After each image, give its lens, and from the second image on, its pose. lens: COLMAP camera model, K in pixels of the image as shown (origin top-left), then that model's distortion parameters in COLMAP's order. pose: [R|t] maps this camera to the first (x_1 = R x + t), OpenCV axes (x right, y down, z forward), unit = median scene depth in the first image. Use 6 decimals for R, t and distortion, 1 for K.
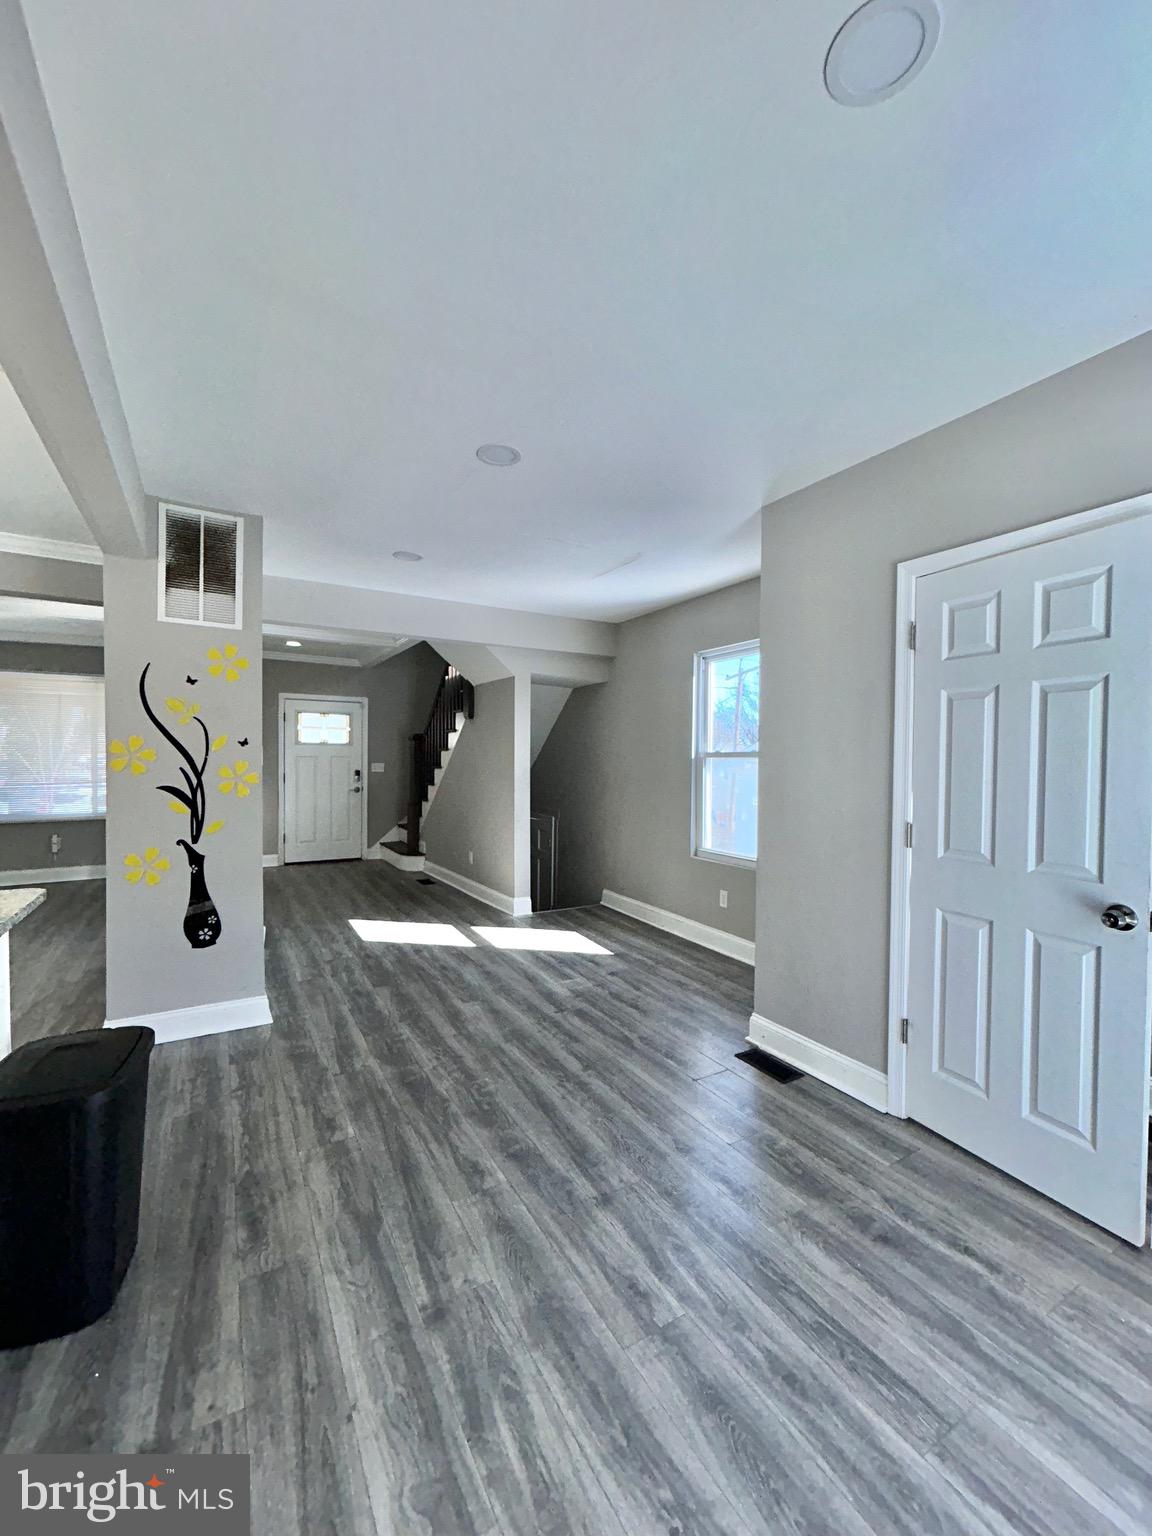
lens RADIAL K [[617.6, 0, 575.6], [0, 617.6, 770.5], [0, 0, 1]] dist [-0.000685, 0.000017]
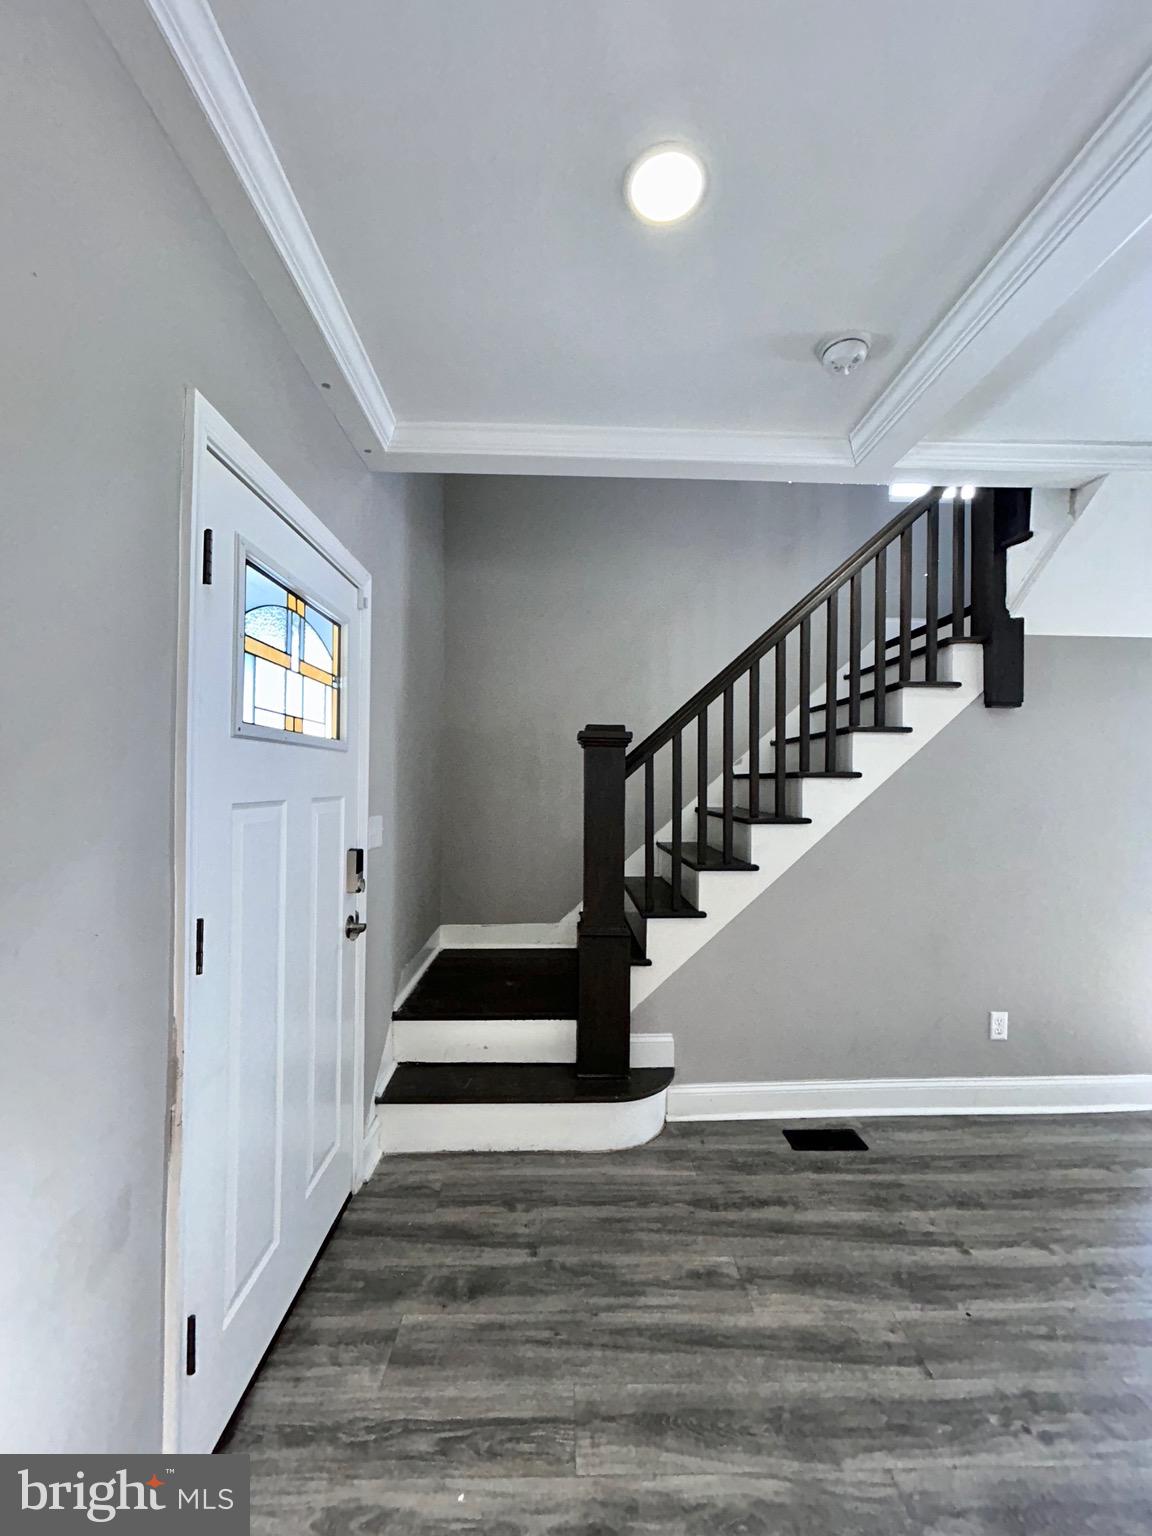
lens RADIAL K [[612.0, 0, 578.3], [0, 612.0, 772.6], [0, 0, 1]] dist [-0.000757, -0.000159]
pose [[0.487609, 0.009130, 0.873014, -1.026137], [0.017095, 0.999654, -0.020002, -0.050908], [-0.872895, 0.024678, 0.487284, 1.541413]]
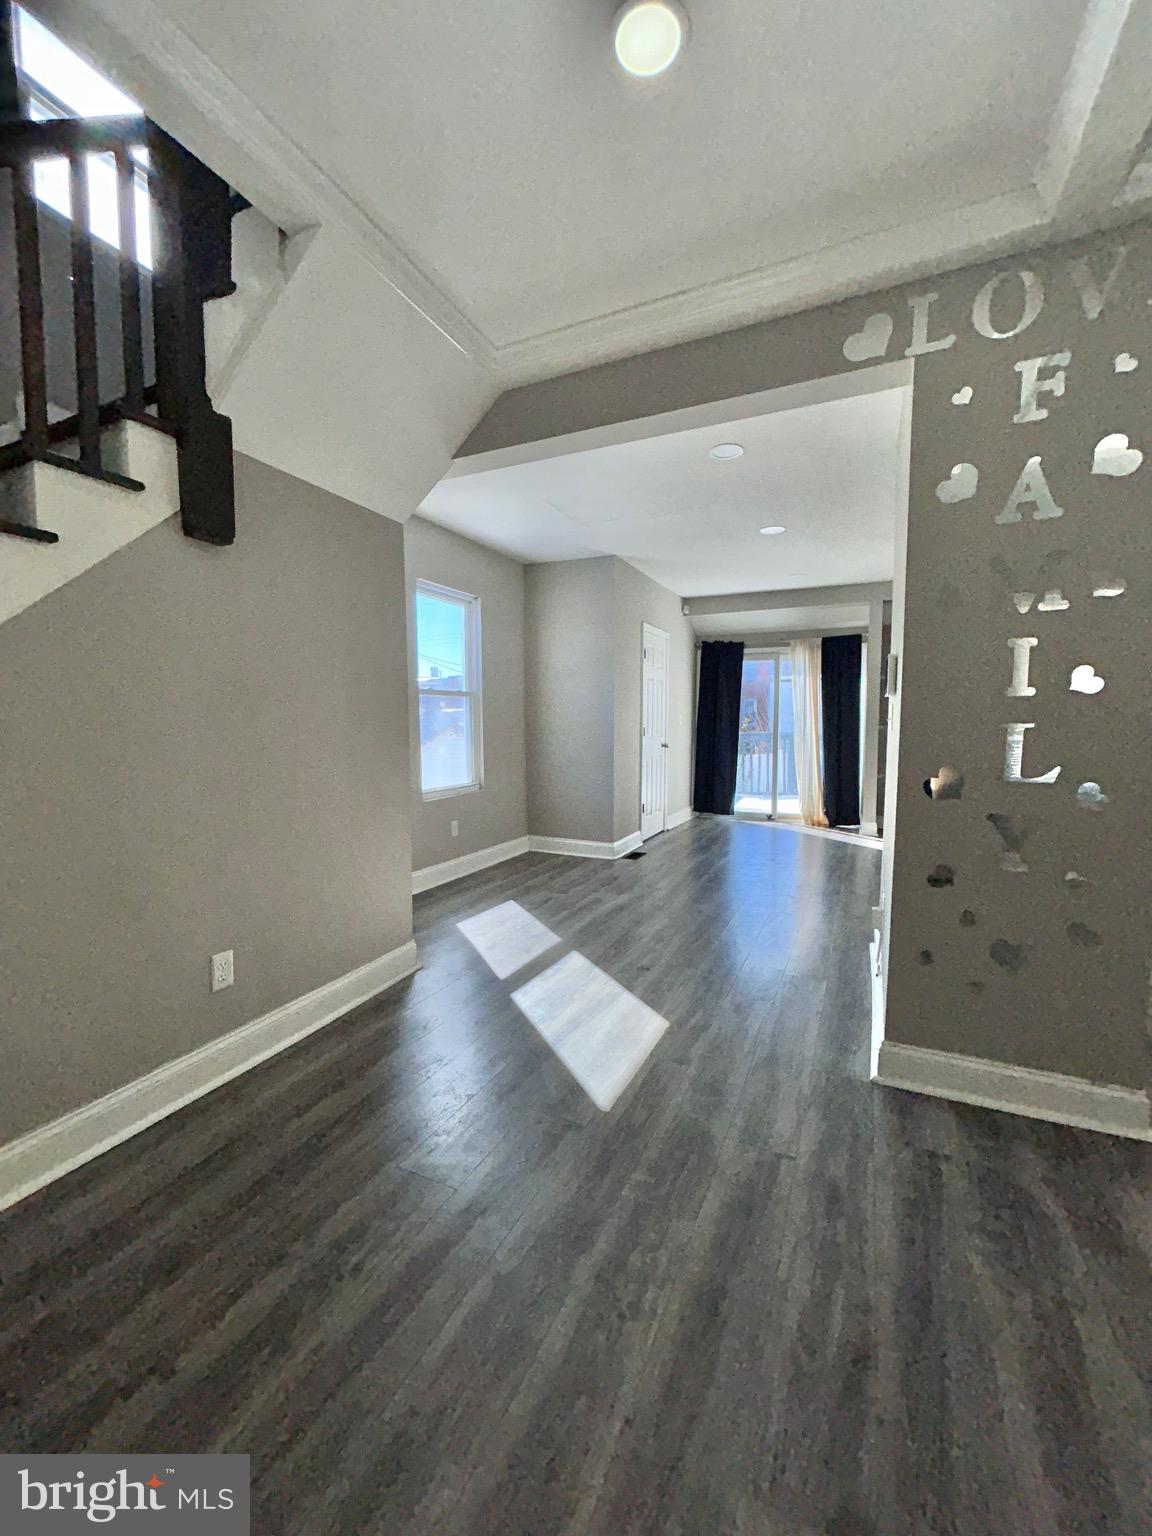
lens RADIAL K [[617.6, 0, 575.6], [0, 617.6, 770.5], [0, 0, 1]] dist [-0.000685, 0.000017]
pose [[-0.560284, -0.073394, 0.825043, -0.801282], [0.014938, 0.995009, 0.098658, 0.005943], [-0.828166, 0.067601, -0.556391, 1.505577]]
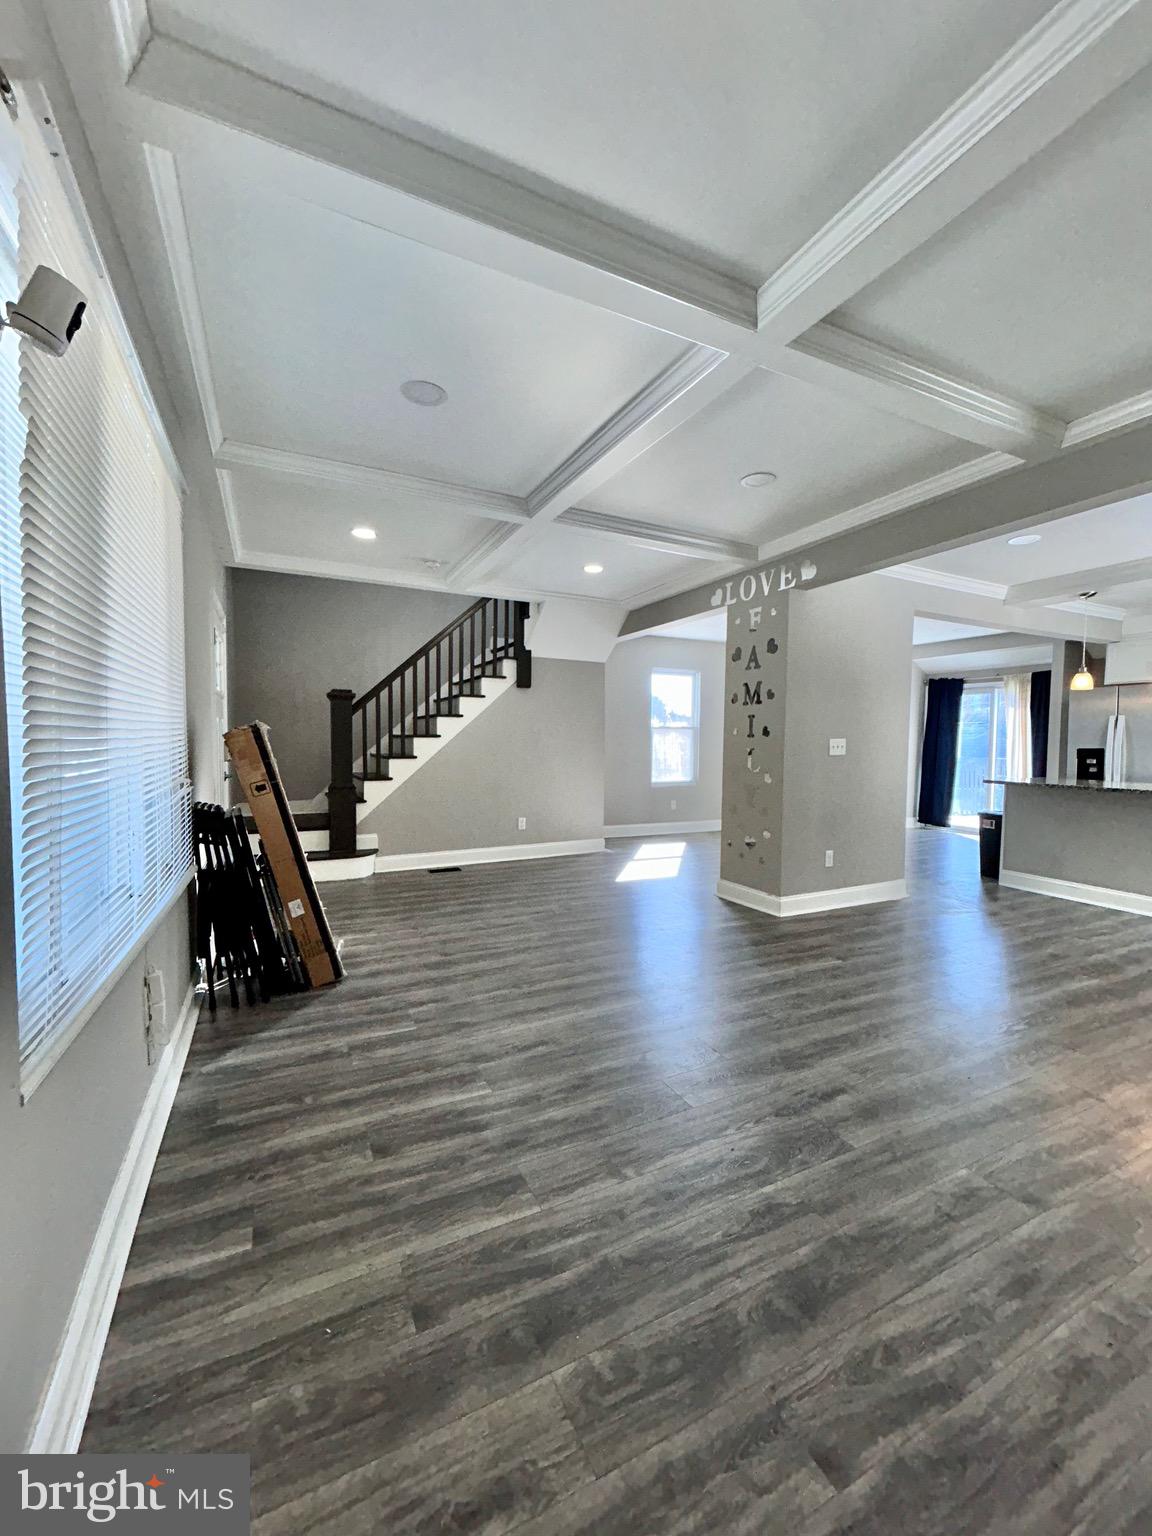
lens RADIAL K [[612.0, 0, 578.3], [0, 612.0, 772.6], [0, 0, 1]] dist [-0.000757, -0.000159]
pose [[0.074194, -0.061563, 0.995342, -1.736500], [0.013419, 0.998064, 0.060731, -0.007467], [-0.997154, 0.008851, 0.074877, 1.222705]]
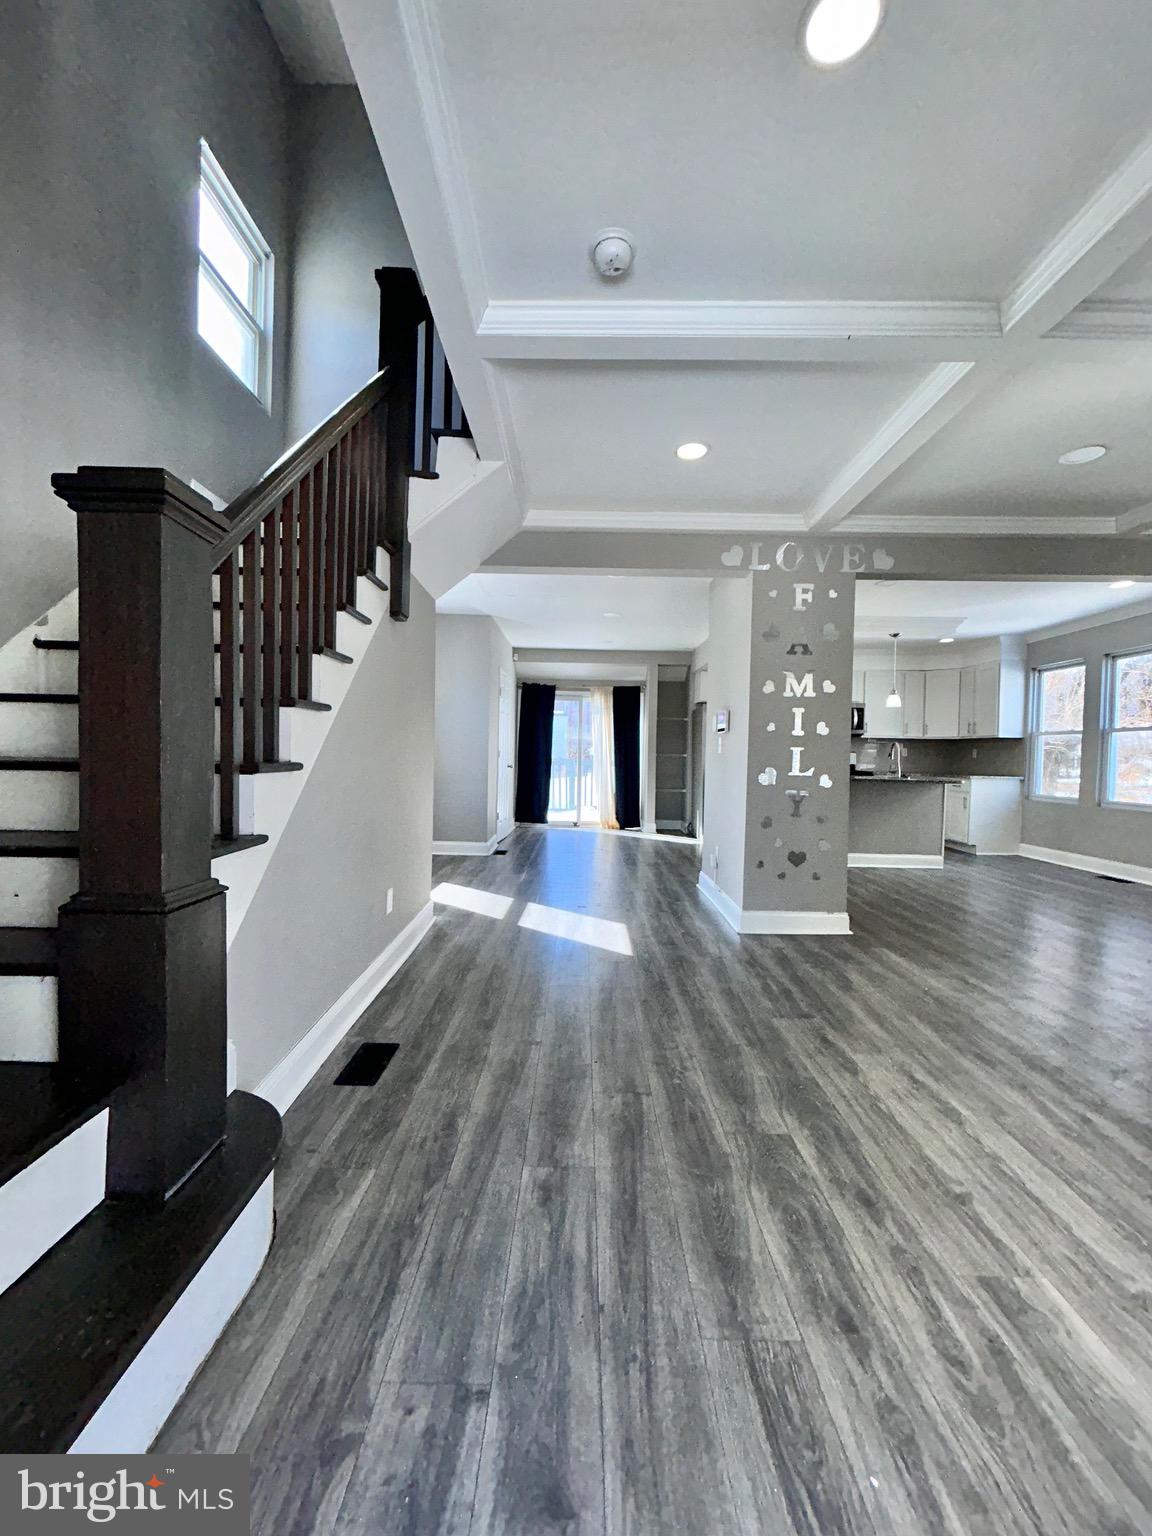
lens RADIAL K [[617.9, 0, 576.0], [0, 617.9, 768.0], [0, 0, 1]] dist [0.003157, 0.000469]
pose [[-0.855470, -0.038410, 0.516427, -0.812097], [-0.016510, 0.998762, 0.046934, 0.012978], [-0.517590, 0.031625, -0.855044, 1.981320]]
